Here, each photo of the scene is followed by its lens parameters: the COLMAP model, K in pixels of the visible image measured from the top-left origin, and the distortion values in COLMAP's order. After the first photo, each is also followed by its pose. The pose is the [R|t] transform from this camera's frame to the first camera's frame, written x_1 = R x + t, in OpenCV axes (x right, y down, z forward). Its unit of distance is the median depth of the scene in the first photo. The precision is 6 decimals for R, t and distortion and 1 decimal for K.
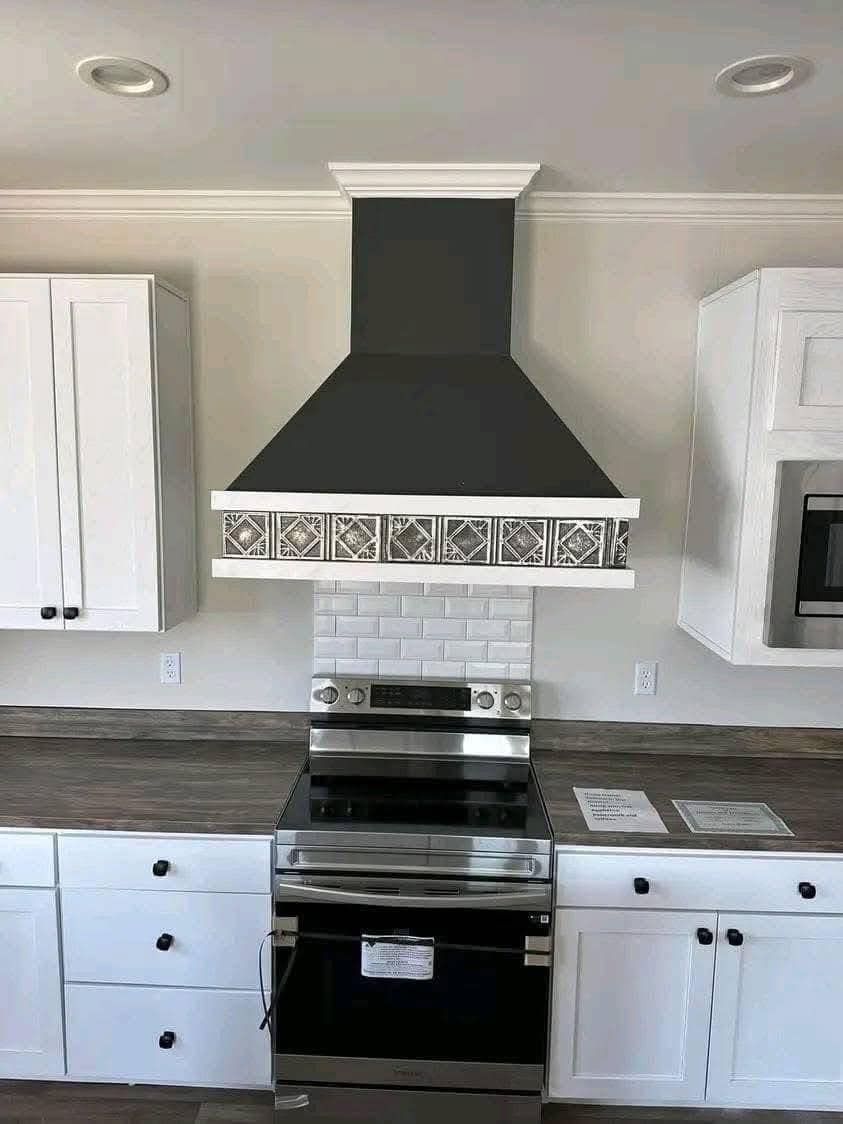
lens RADIAL K [[808.2, 0, 420.5], [0, 808.2, 561.7], [0, 0, 1]] dist [0.027148, -0.049805]
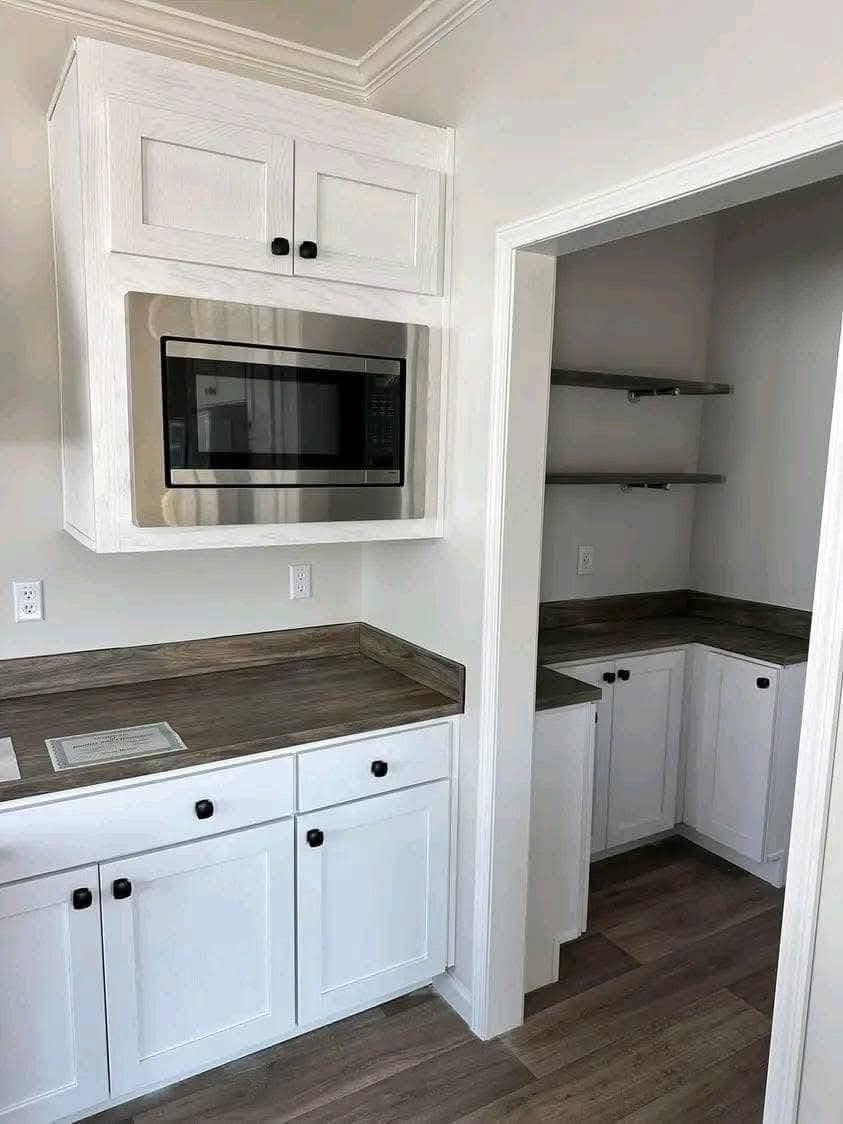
lens RADIAL K [[808.2, 0, 422.6], [0, 808.2, 561.5], [0, 0, 1]] dist [0.027148, -0.049805]
pose [[0.850682, -0.080795, 0.519435, 0.245472], [0.070910, 0.996724, 0.038906, 0.127731], [-0.520877, 0.003737, 0.853624, 0.154314]]
